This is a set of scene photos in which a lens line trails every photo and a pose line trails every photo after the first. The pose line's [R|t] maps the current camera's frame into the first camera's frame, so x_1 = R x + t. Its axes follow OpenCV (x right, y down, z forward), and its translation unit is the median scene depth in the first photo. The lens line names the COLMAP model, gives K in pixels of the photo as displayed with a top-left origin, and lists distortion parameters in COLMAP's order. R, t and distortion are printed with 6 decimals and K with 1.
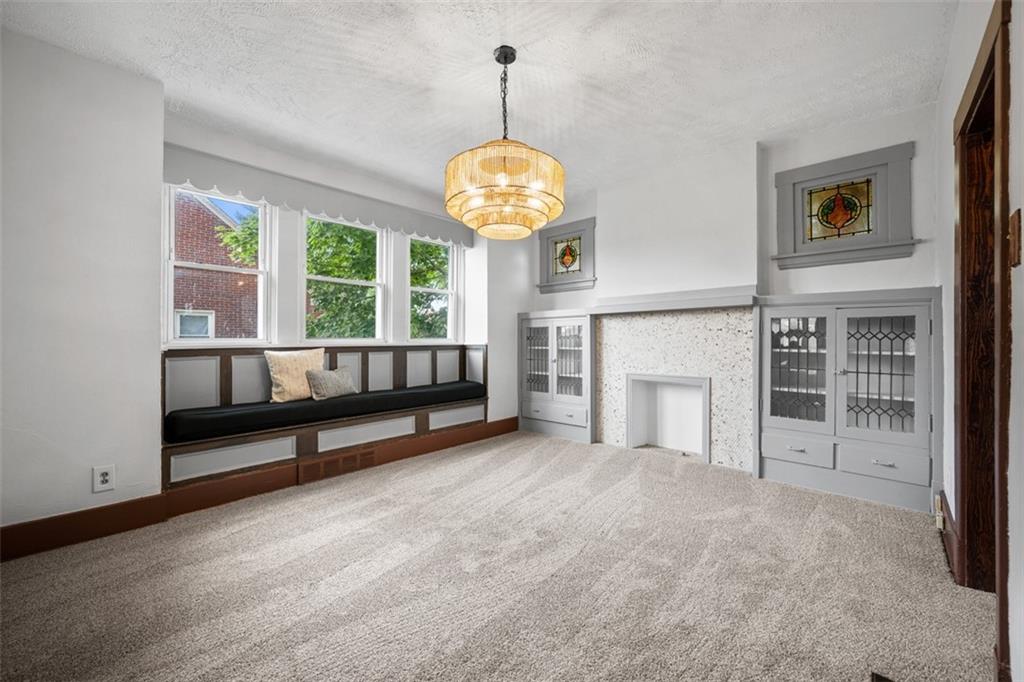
lens RADIAL K [[400.4, 0, 513.7], [0, 400.4, 338.8], [0, 0, 1]] dist [0.000914, 0.000012]
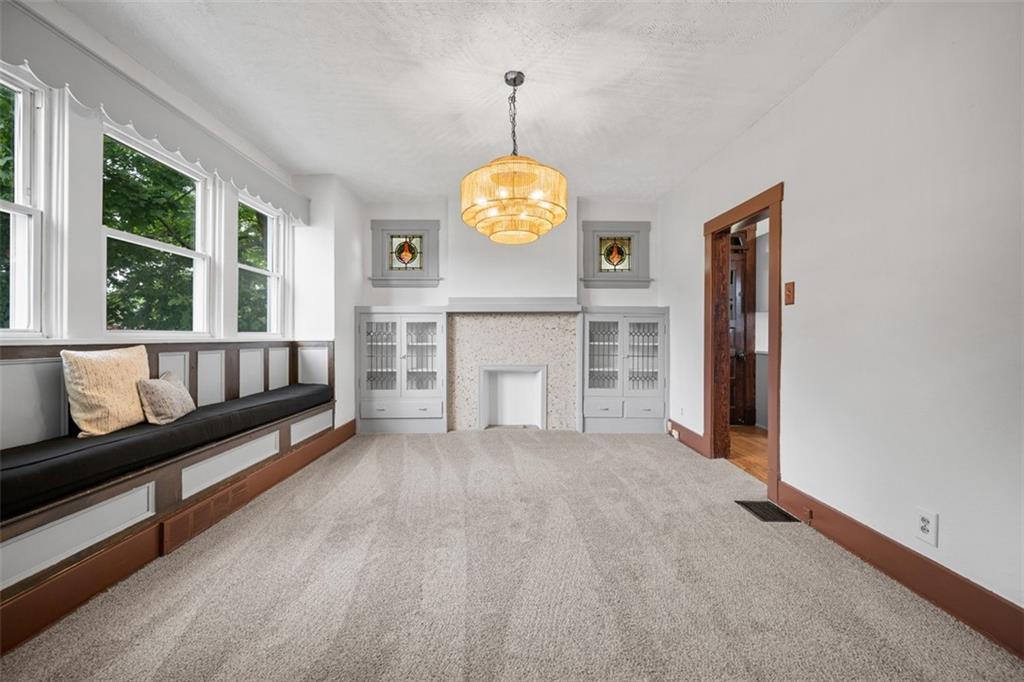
lens RADIAL K [[400.4, 0, 511.1], [0, 400.4, 339.1], [0, 0, 1]] dist [0.000914, 0.000012]
pose [[0.725545, 0.000900, 0.688174, -0.520738], [-0.004721, 0.999982, 0.003670, 0.008481], [-0.688159, -0.005911, 0.725536, 0.128547]]
